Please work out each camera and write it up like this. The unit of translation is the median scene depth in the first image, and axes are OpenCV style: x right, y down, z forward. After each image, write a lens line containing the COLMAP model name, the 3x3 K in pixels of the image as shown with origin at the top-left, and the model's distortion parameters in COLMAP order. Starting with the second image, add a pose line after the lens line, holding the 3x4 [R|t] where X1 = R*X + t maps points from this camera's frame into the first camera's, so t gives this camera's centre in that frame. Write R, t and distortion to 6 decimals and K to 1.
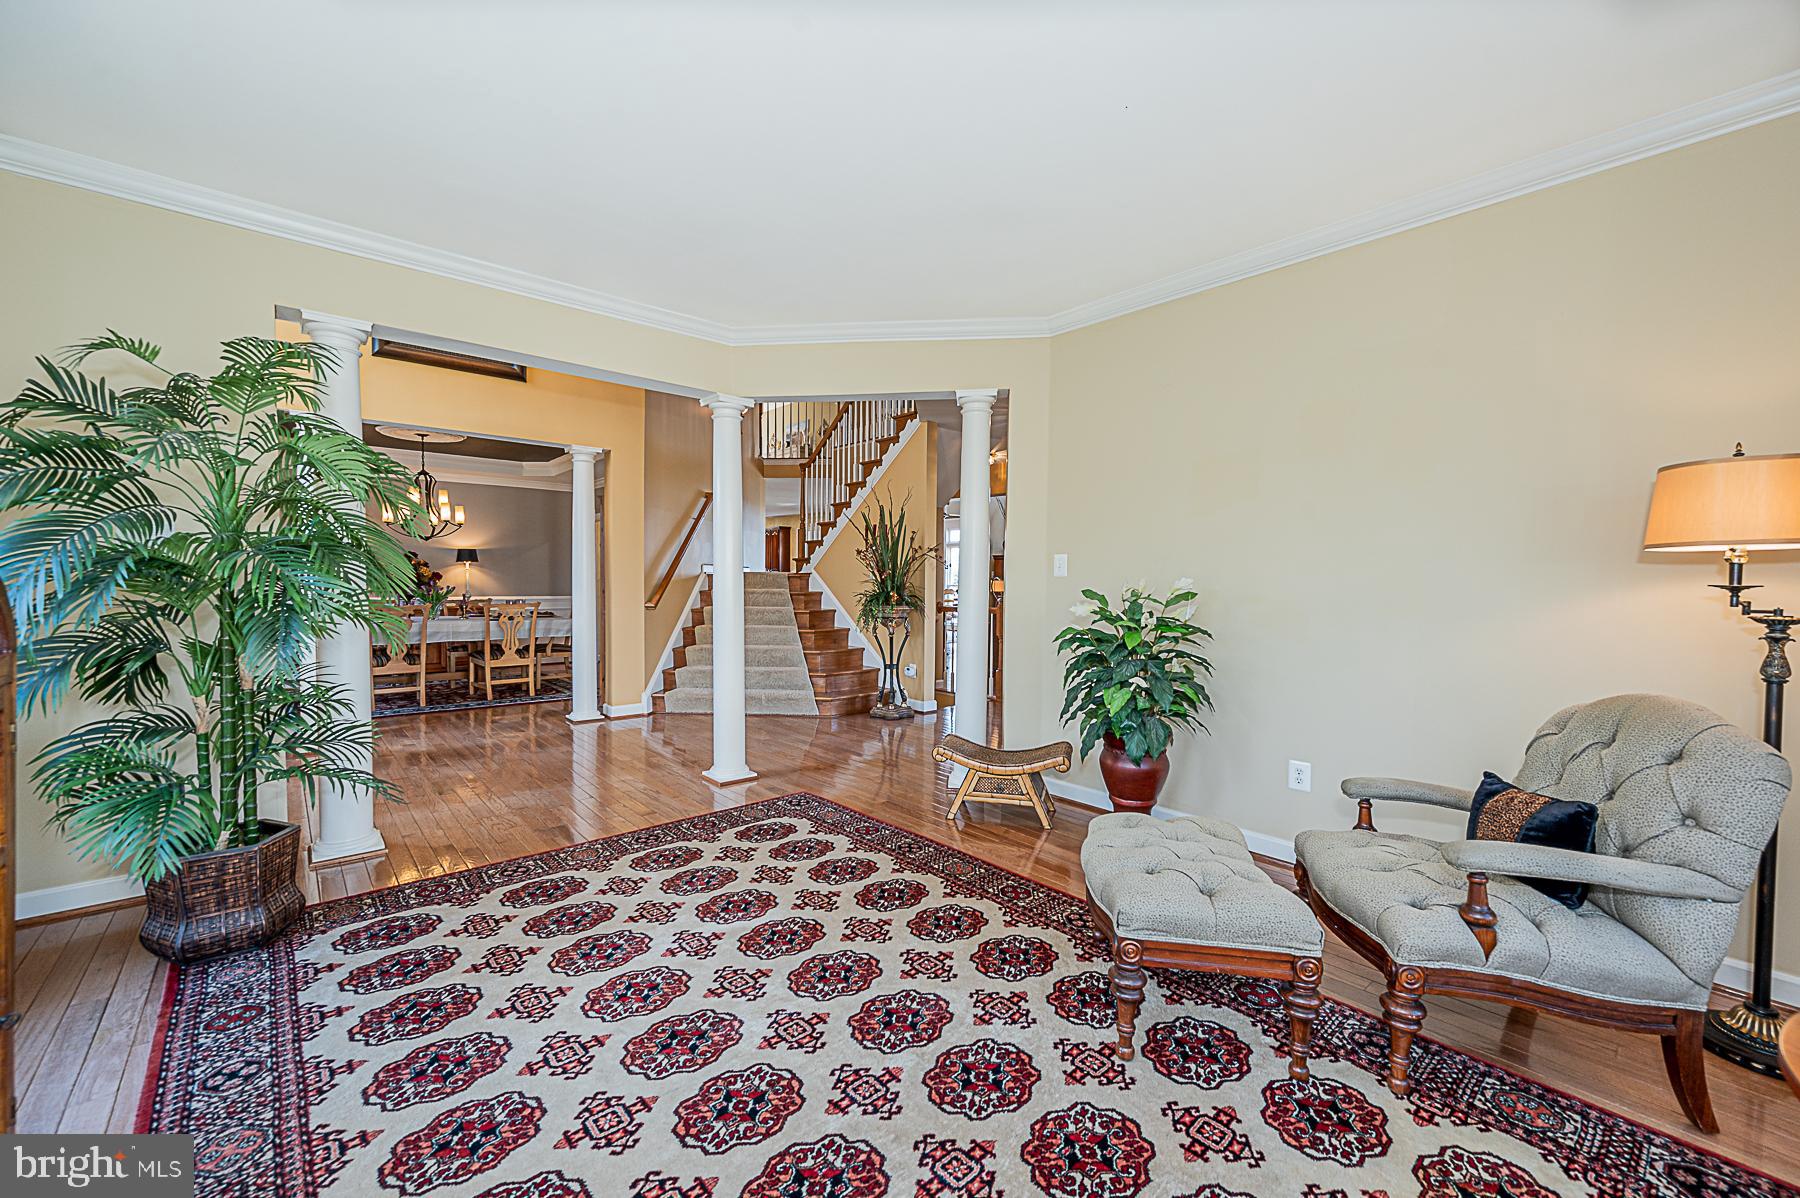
lens RADIAL K [[723.5, 0, 900.0], [0, 723.5, 599.0], [0, 0, 1]] dist [-0.001193, -0.000265]
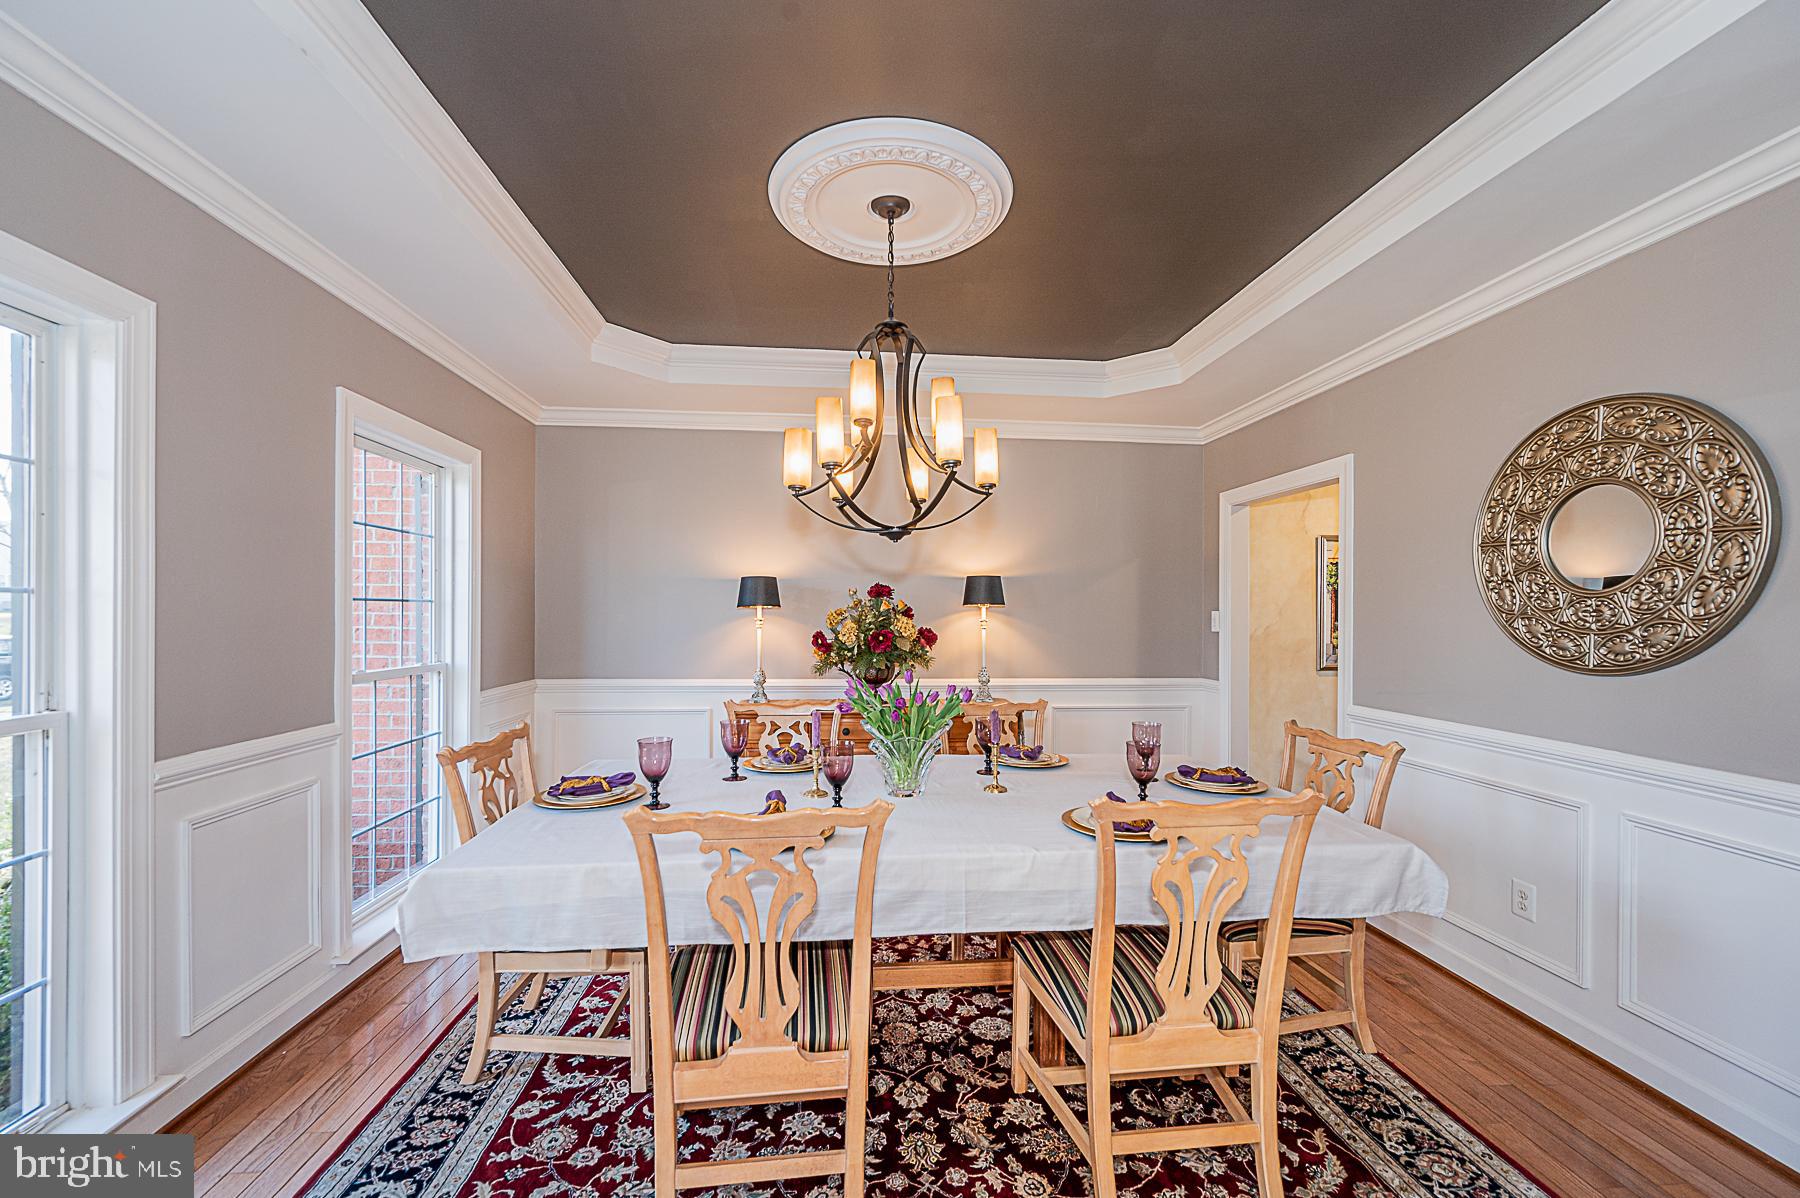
lens RADIAL K [[723.5, 0, 900.0], [0, 723.5, 599.0], [0, 0, 1]] dist [-0.001193, -0.000265]
pose [[0.816610, -0.018793, -0.576884, -0.463802], [-0.011210, 0.998765, -0.048405, -0.039654], [0.577081, 0.045995, 0.815391, 0.732219]]
